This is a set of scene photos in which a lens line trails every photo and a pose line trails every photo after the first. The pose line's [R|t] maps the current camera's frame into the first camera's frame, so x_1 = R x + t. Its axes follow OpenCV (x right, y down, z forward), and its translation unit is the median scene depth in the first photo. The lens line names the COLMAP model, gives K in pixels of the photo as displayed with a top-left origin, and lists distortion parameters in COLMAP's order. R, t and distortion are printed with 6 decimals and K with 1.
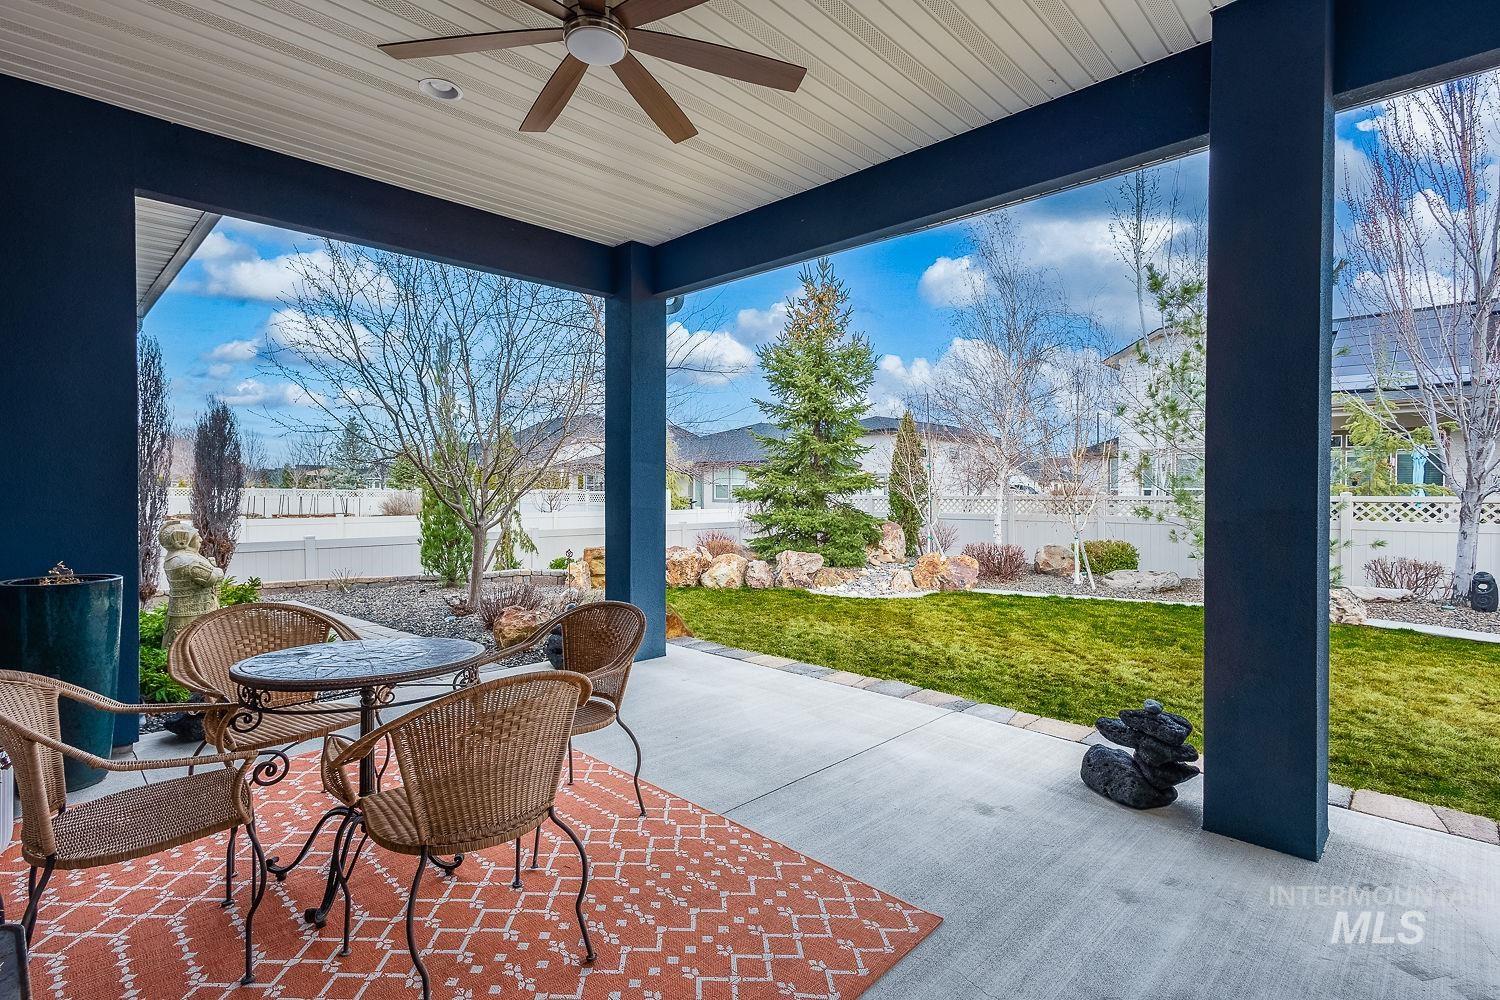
lens RADIAL K [[680.3, 0, 753.4], [0, 680.3, 502.3], [0, 0, 1]] dist [0.002203, 0.000068]
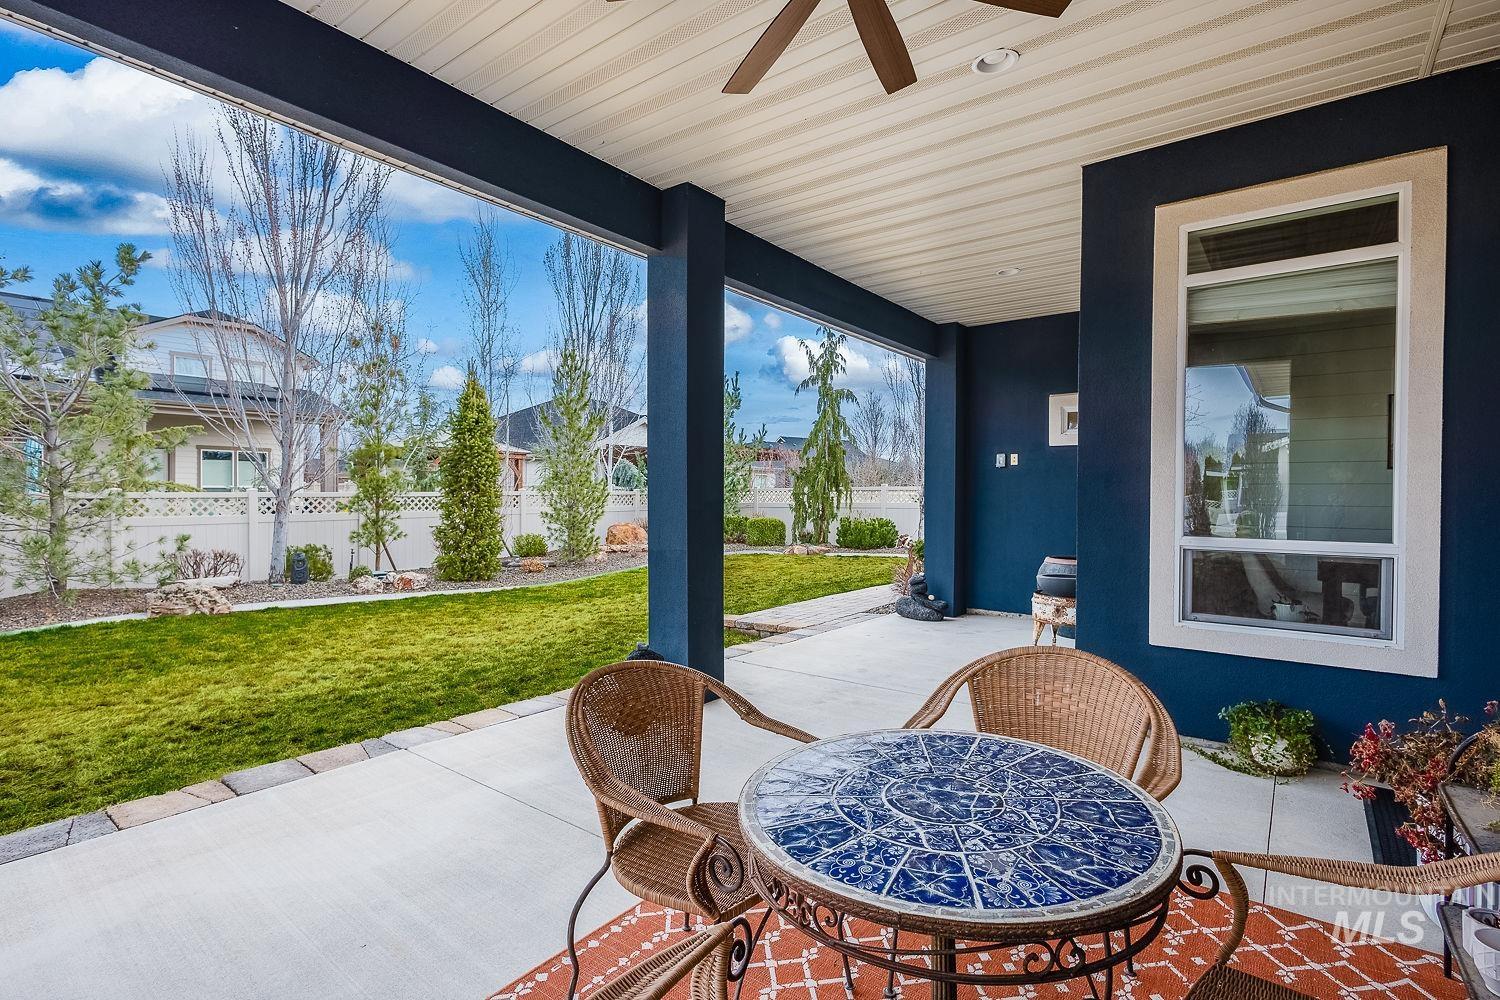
lens RADIAL K [[703.5, 0, 750.0], [0, 703.5, 500.0], [0, 0, 1]] dist [0.002308, 0.000067]
pose [[-0.093534, -0.016339, 0.995482, -0.452028], [0.012140, 0.999772, 0.017550, -0.009484], [-0.995542, 0.013727, -0.093315, 0.480376]]
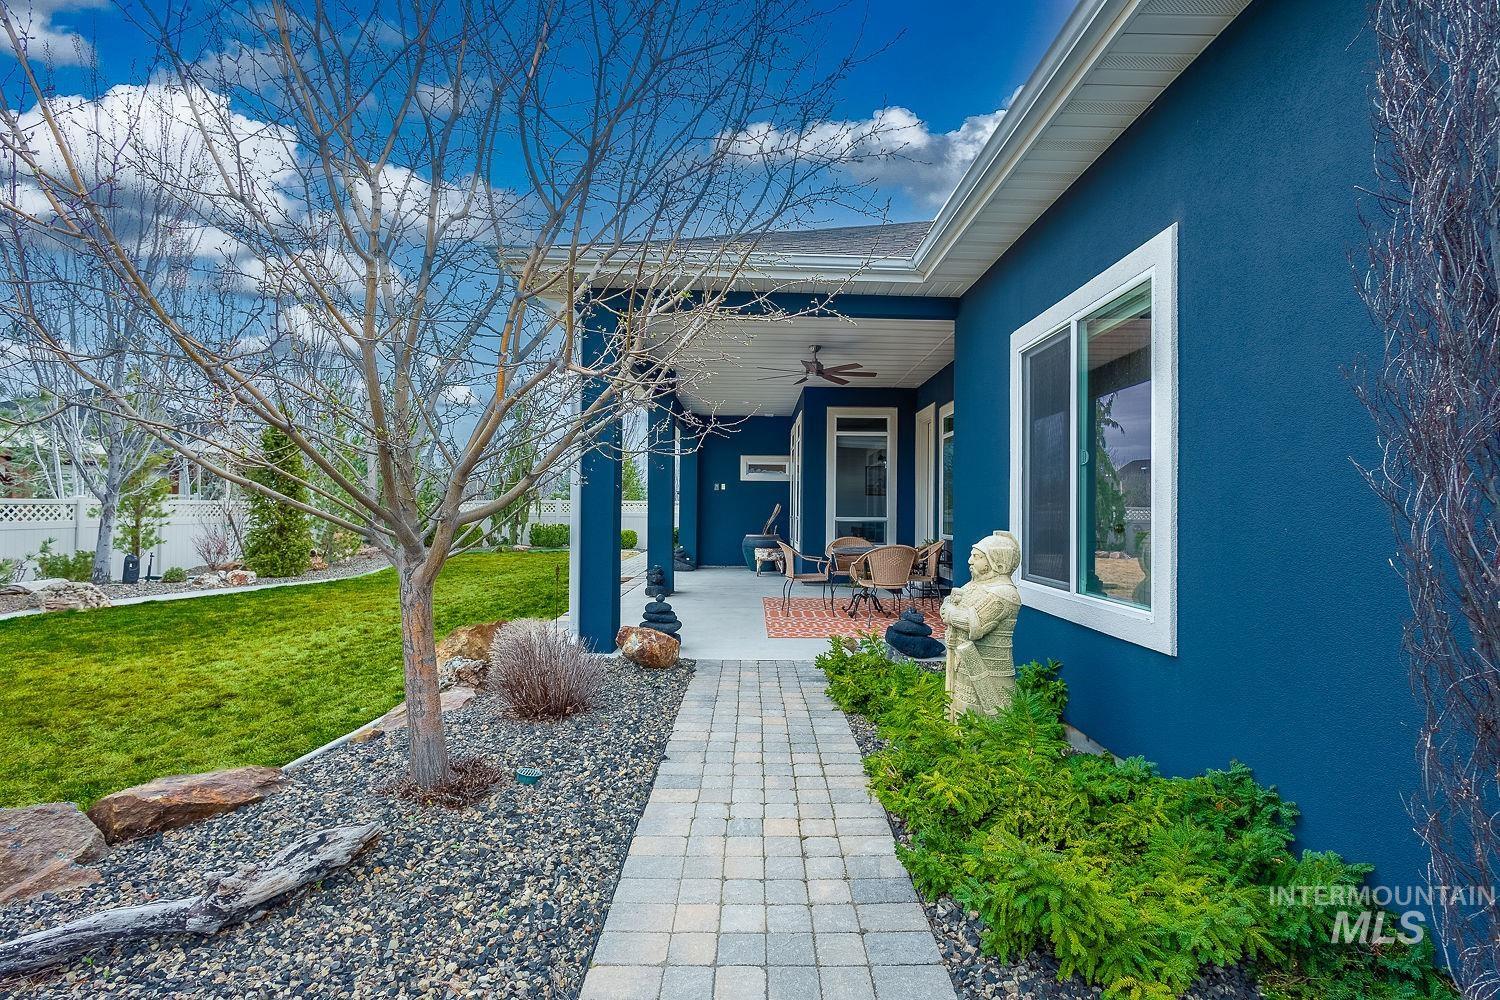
lens RADIAL K [[694.5, 0, 750.0], [0, 694.5, 500.0], [0, 0, 1]] dist [0.001092, -0.000097]
pose [[-0.684190, 0.001167, 0.729303, -0.889149], [0.000147, 0.999999, -0.001463, -0.005758], [-0.729304, -0.000894, -0.684189, 1.187916]]
